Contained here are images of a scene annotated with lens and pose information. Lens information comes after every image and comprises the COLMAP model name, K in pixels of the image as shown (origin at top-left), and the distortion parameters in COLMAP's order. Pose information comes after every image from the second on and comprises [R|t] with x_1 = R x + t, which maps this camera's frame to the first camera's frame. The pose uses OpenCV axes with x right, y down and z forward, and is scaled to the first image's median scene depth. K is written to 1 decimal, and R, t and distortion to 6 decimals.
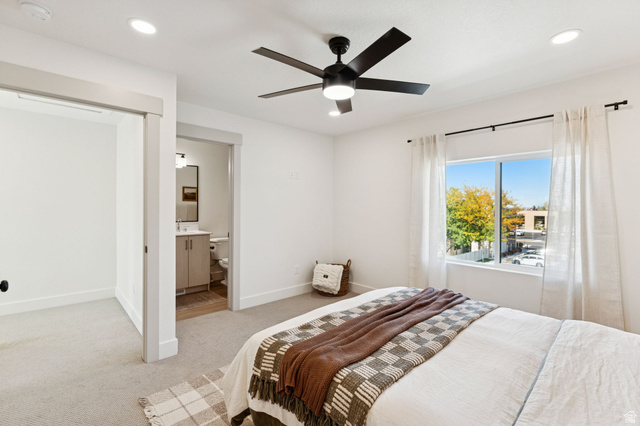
lens RADIAL K [[289.7, 0, 320.0], [0, 289.7, 213.0], [0, 0, 1]] dist [-0.001377, -0.000009]
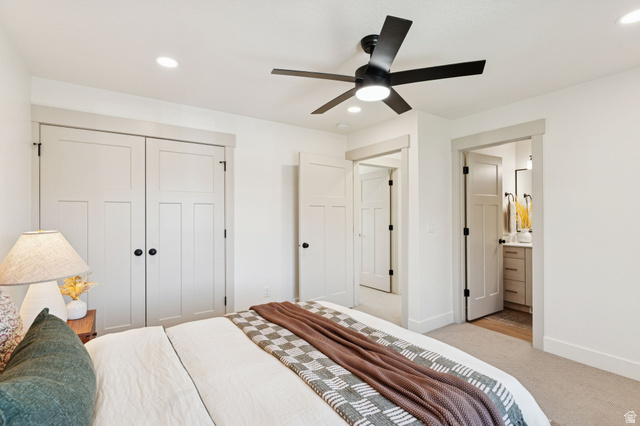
lens RADIAL K [[296.5, 0, 321.7], [0, 296.5, 216.2], [0, 0, 1]] dist [-0.000537, -0.000196]
pose [[-0.135509, -0.002448, -0.990773, 1.130214], [-0.015540, 0.999879, -0.000345, -0.015264], [0.990654, 0.015350, -0.135531, 1.044108]]
